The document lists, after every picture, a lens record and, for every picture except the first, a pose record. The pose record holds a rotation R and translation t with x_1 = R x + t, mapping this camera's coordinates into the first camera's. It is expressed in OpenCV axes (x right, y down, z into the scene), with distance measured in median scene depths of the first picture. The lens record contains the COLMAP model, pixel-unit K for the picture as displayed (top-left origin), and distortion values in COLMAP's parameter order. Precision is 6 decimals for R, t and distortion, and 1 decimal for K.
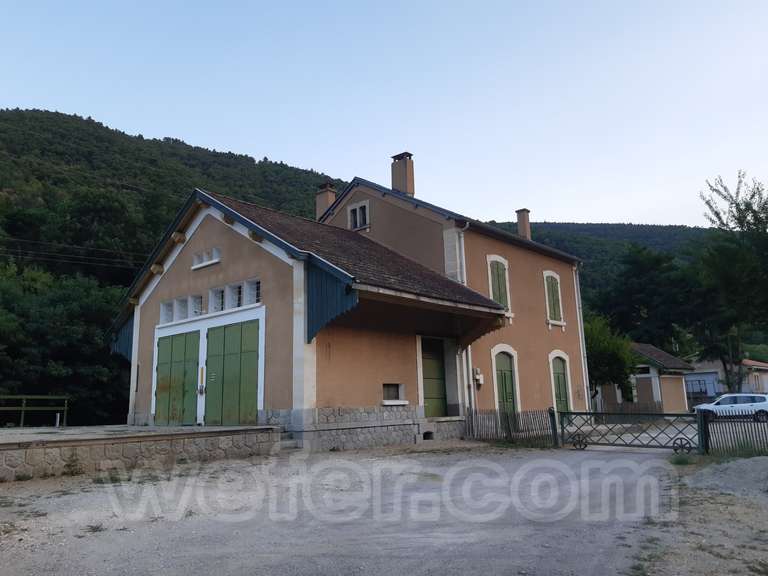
lens RADIAL K [[613.9, 0, 384.0], [0, 613.9, 288.0], [0, 0, 1]] dist [0.011330, 0.001601]
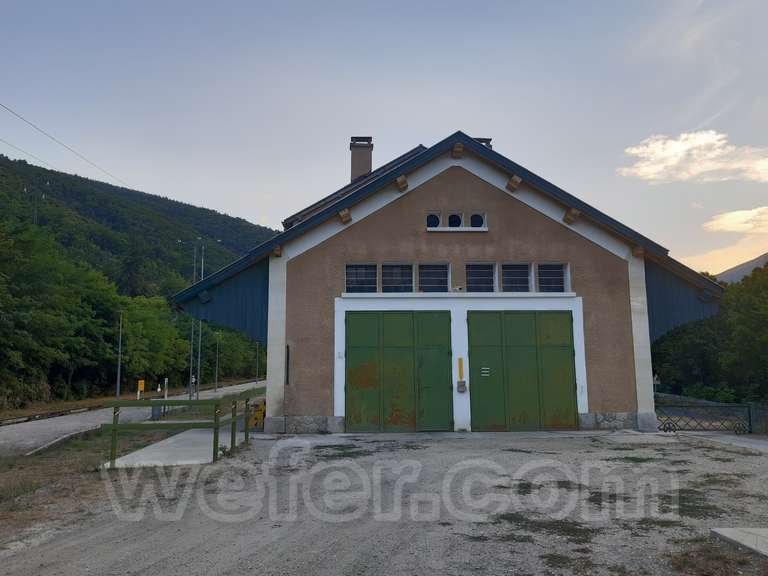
lens RADIAL K [[613.9, 0, 384.0], [0, 613.9, 288.0], [0, 0, 1]] dist [0.011330, 0.001601]
pose [[0.711429, 0.112084, 0.693762, -0.938787], [-0.144391, 0.989451, -0.011788, 0.062112], [-0.687764, -0.091787, 0.720108, 0.504087]]
